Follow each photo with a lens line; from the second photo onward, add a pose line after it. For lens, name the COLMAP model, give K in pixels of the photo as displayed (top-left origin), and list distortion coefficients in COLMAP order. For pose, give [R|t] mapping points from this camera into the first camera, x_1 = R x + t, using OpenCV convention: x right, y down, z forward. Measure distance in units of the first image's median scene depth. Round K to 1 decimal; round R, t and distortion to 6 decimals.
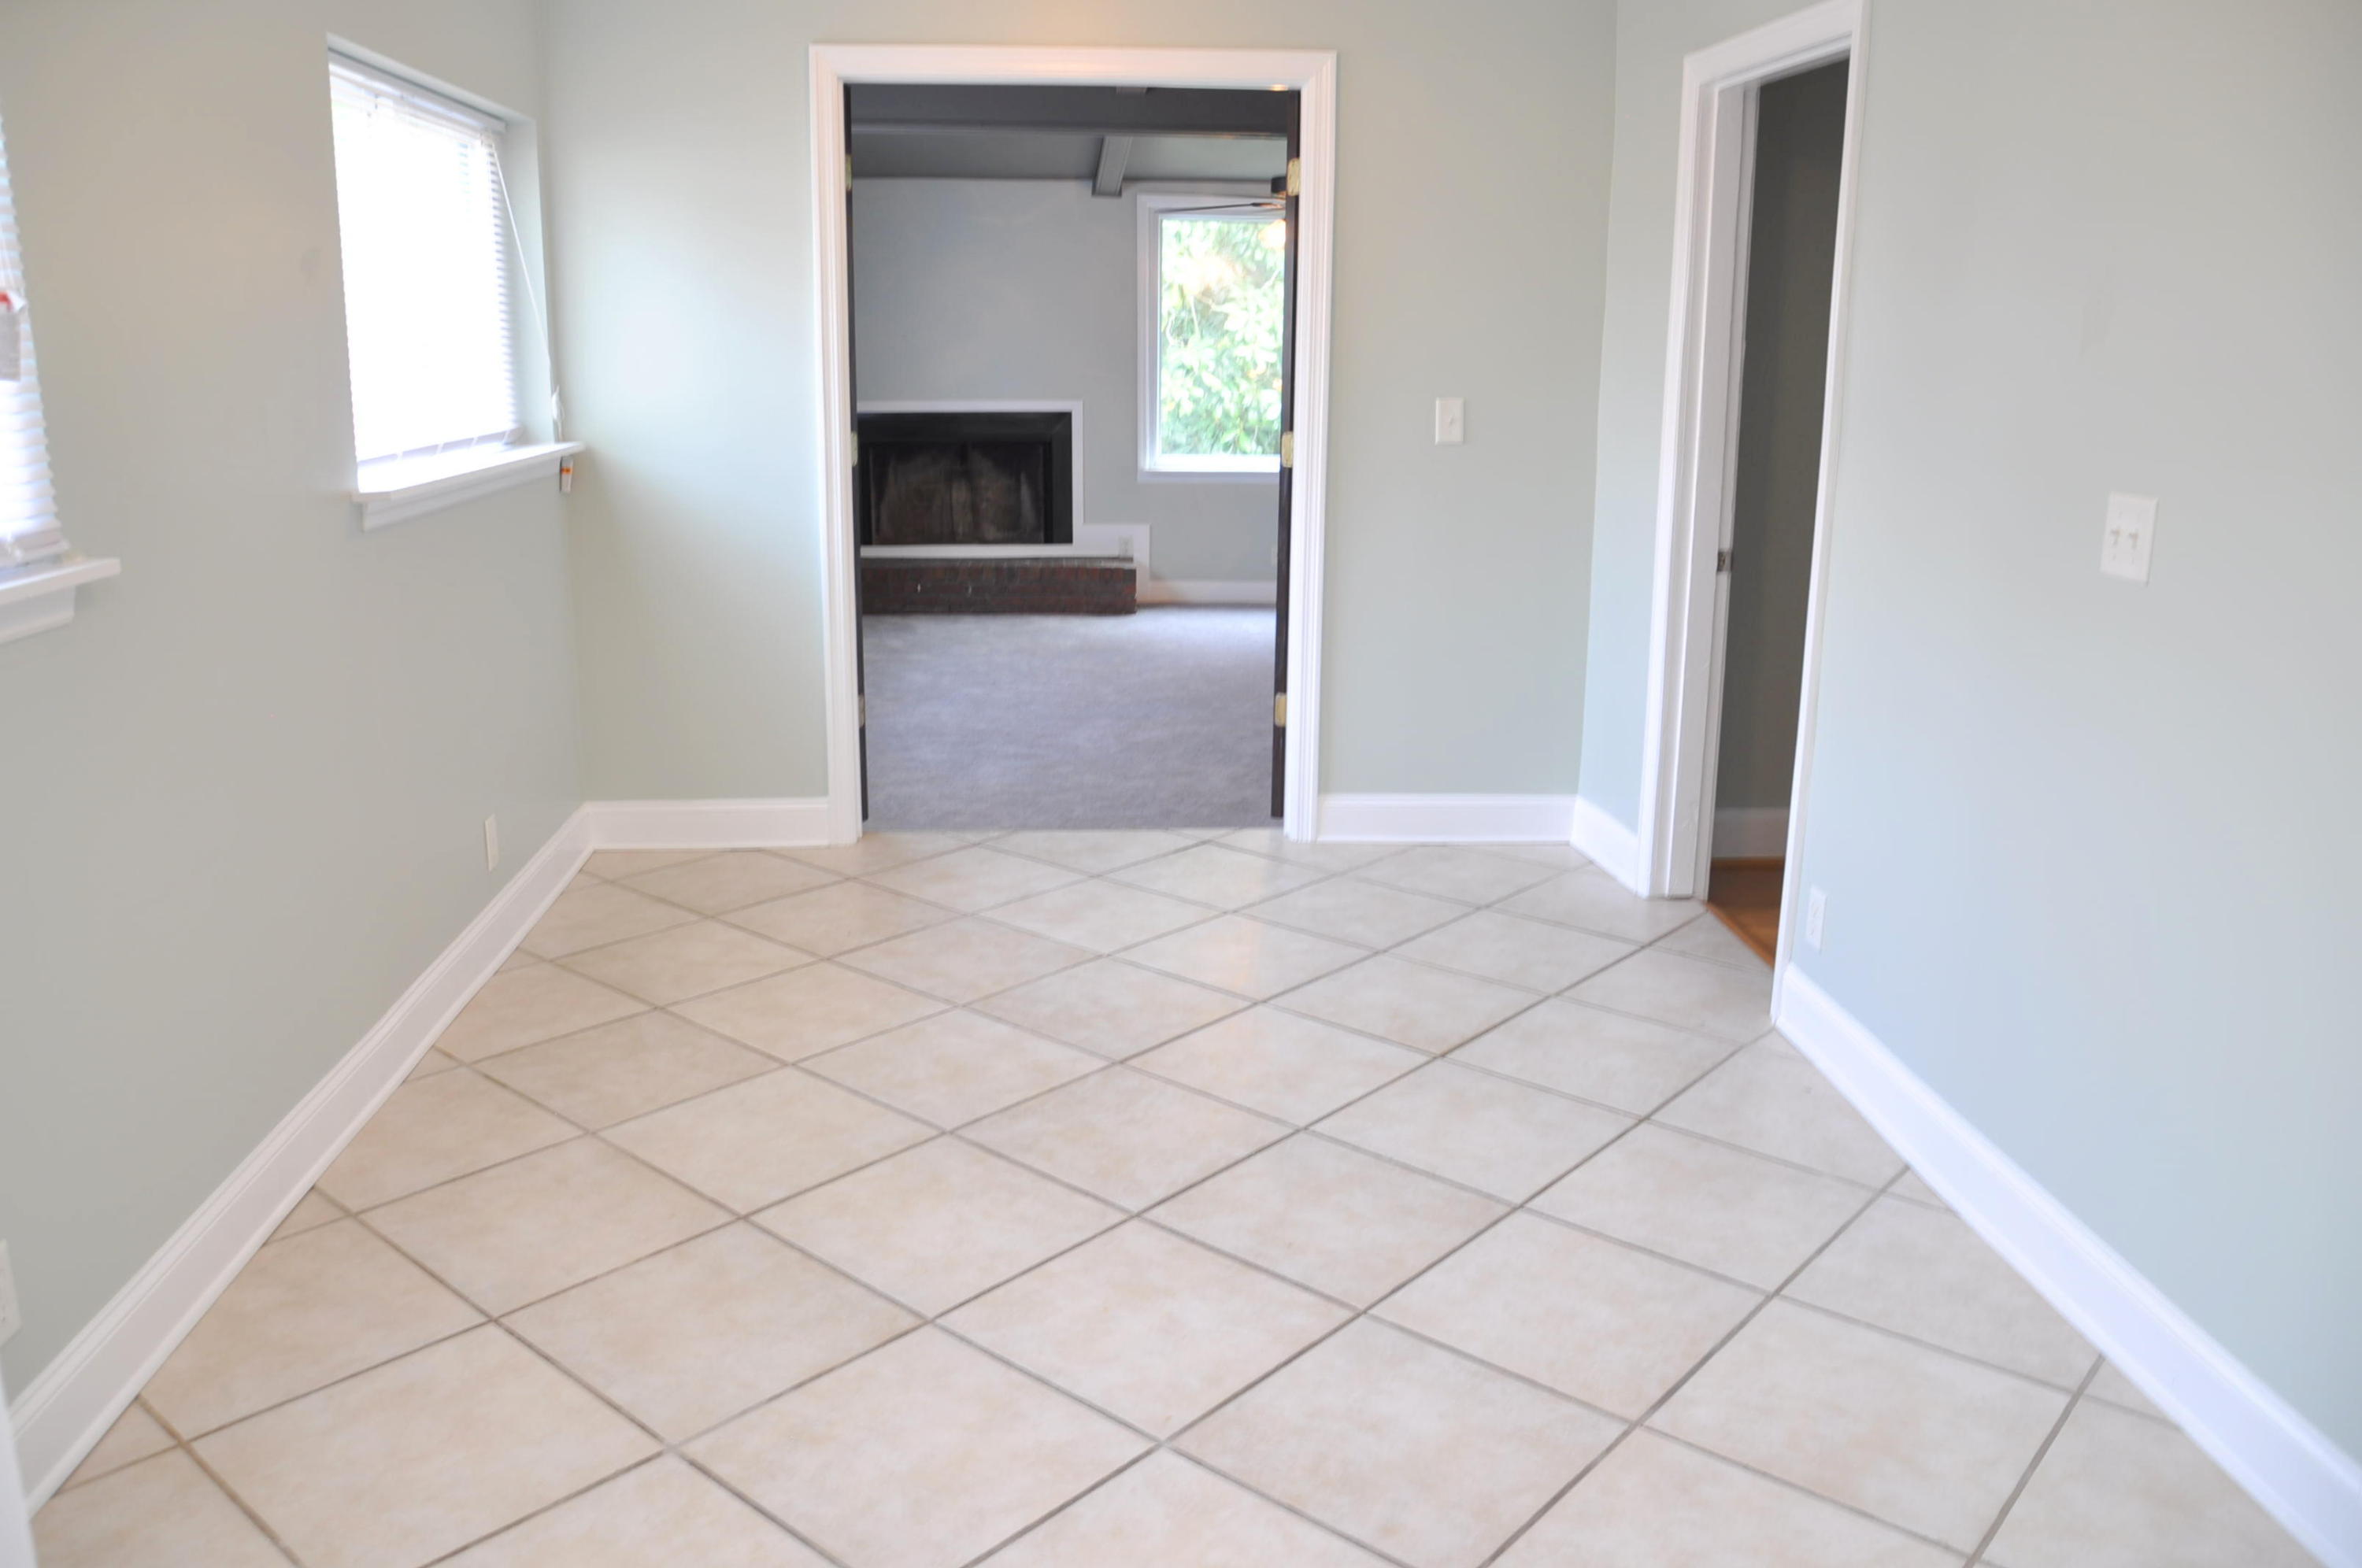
lens RADIAL K [[1836.5, 0, 1172.9], [0, 1836.5, 776.3], [0, 0, 1]] dist [-0.149348, 0.097293]
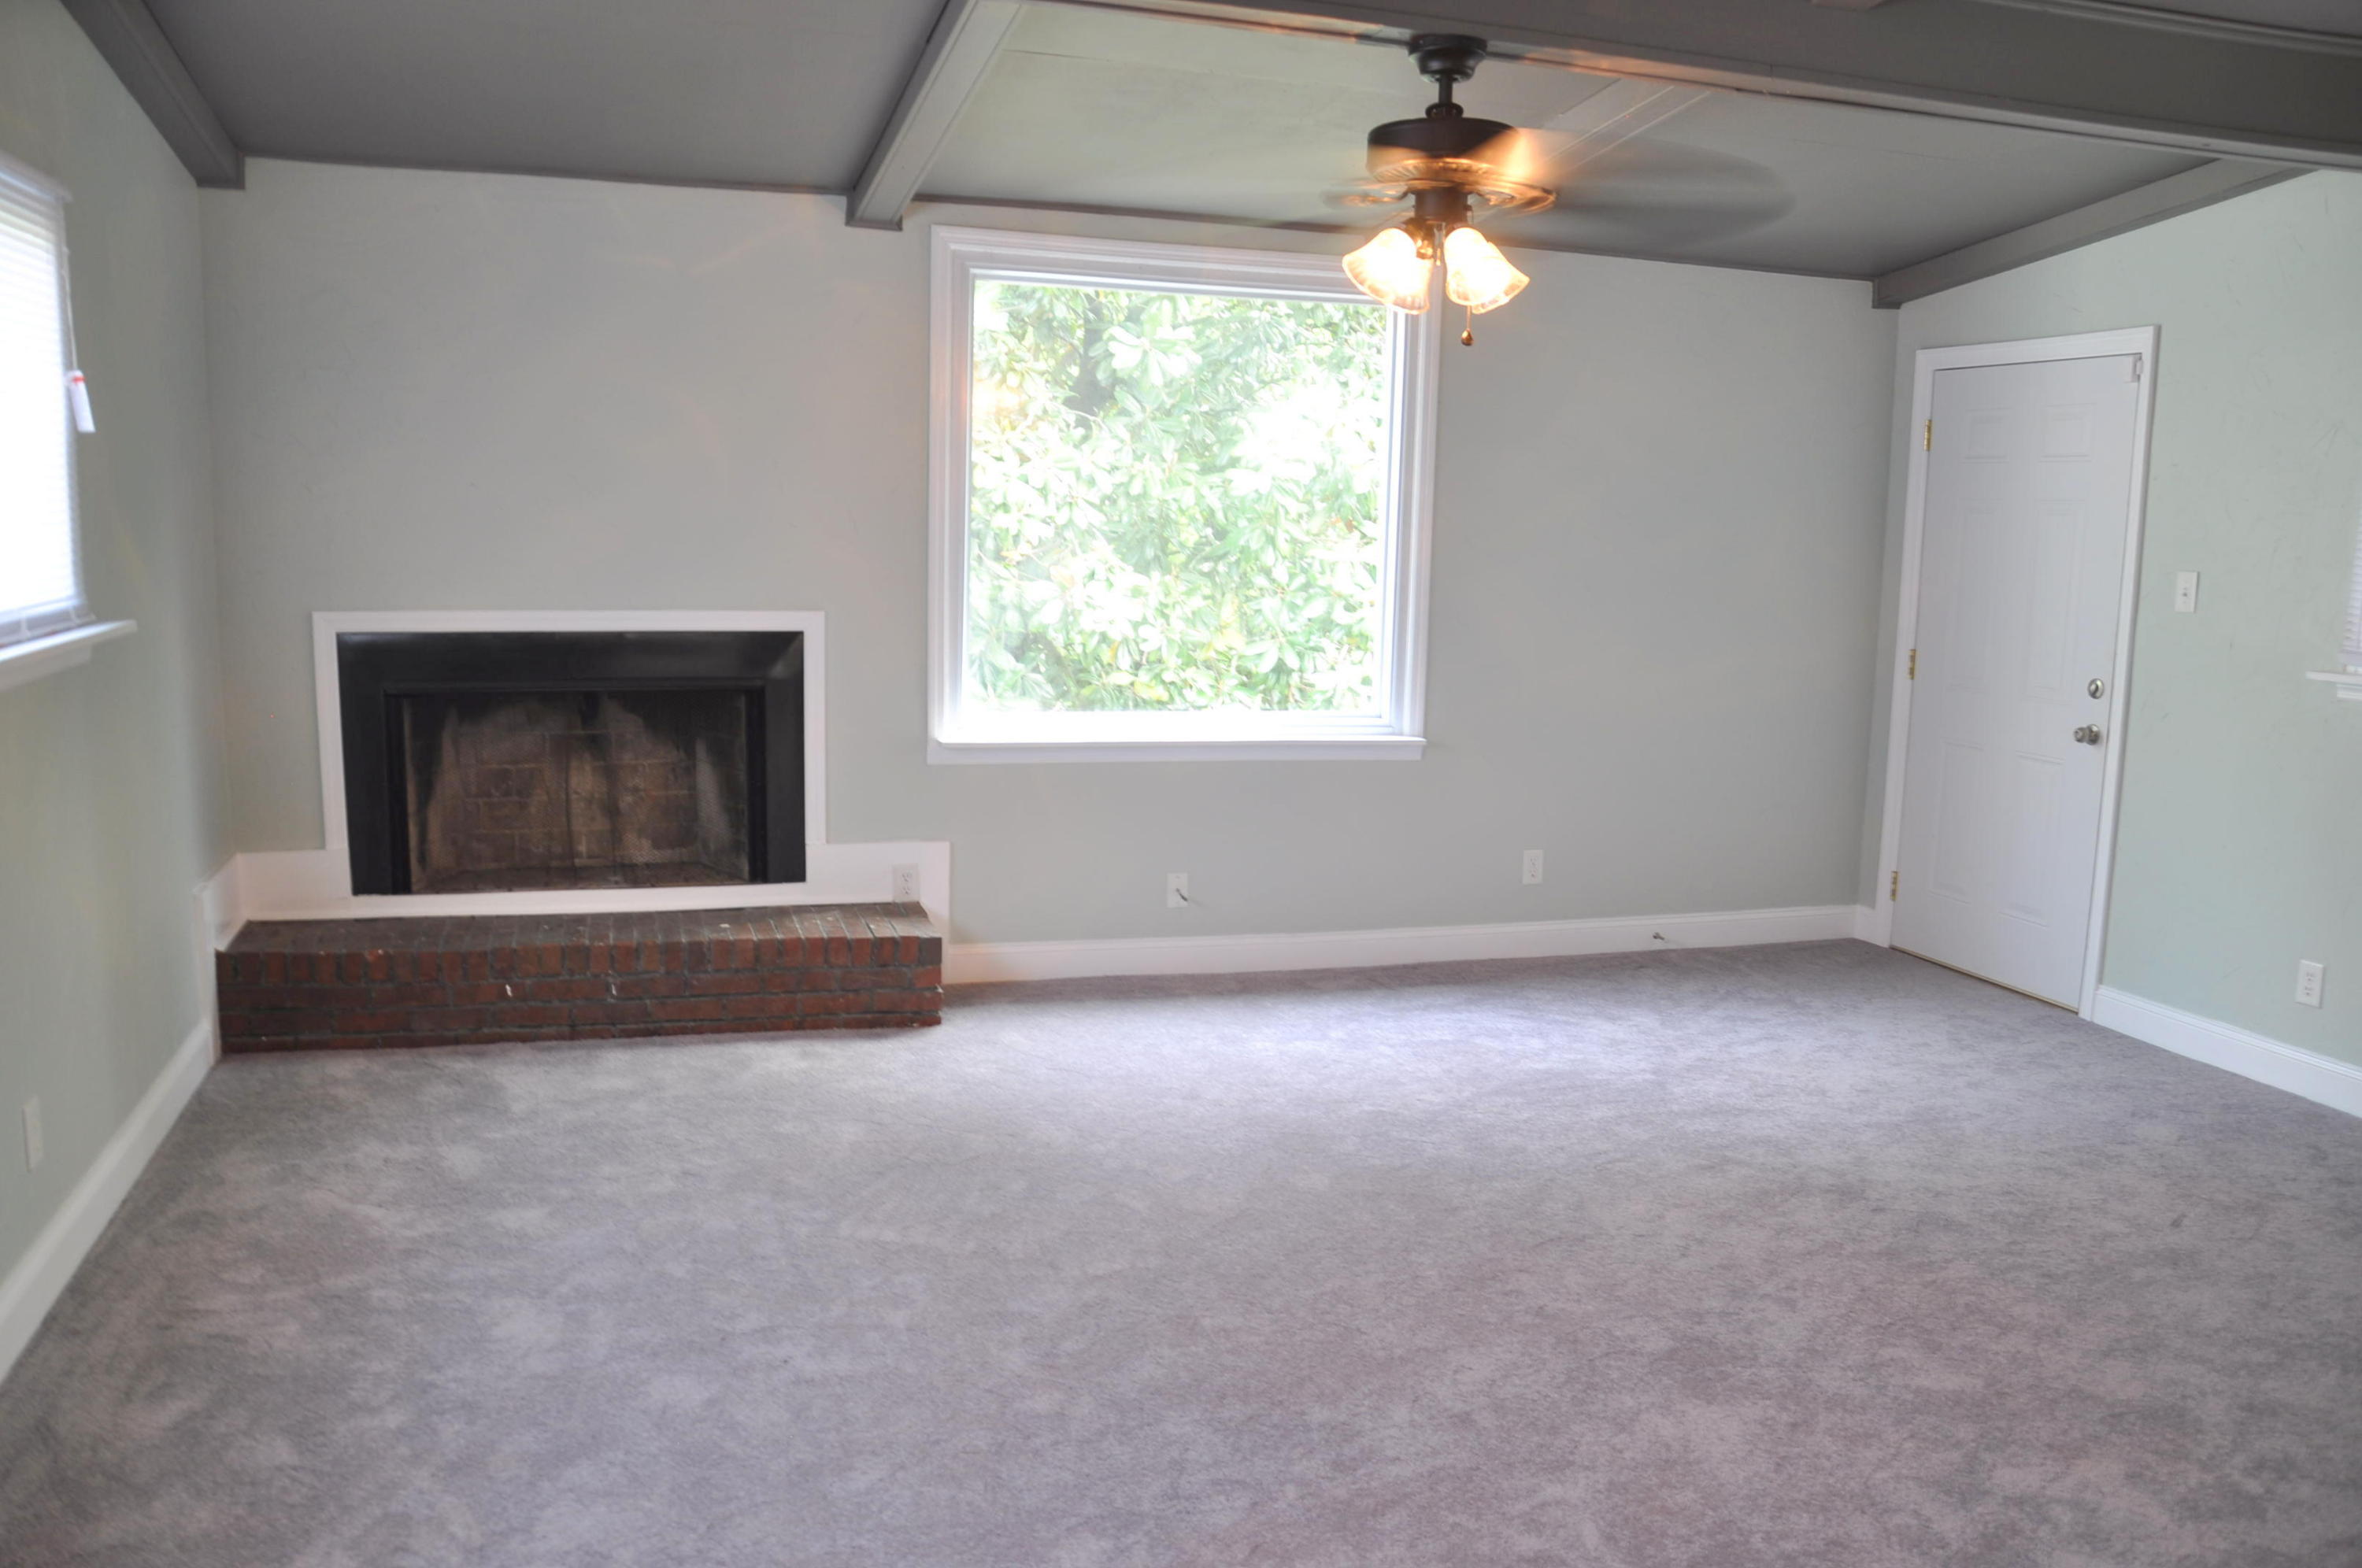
lens RADIAL K [[1836.5, 0, 1175.7], [0, 1836.5, 797.5], [0, 0, 1]] dist [-0.149348, 0.097293]
pose [[0.973862, -0.013827, 0.226719, -0.069762], [0.031579, 0.996694, -0.074857, -0.107961], [-0.224934, 0.080060, 0.971079, 0.461975]]
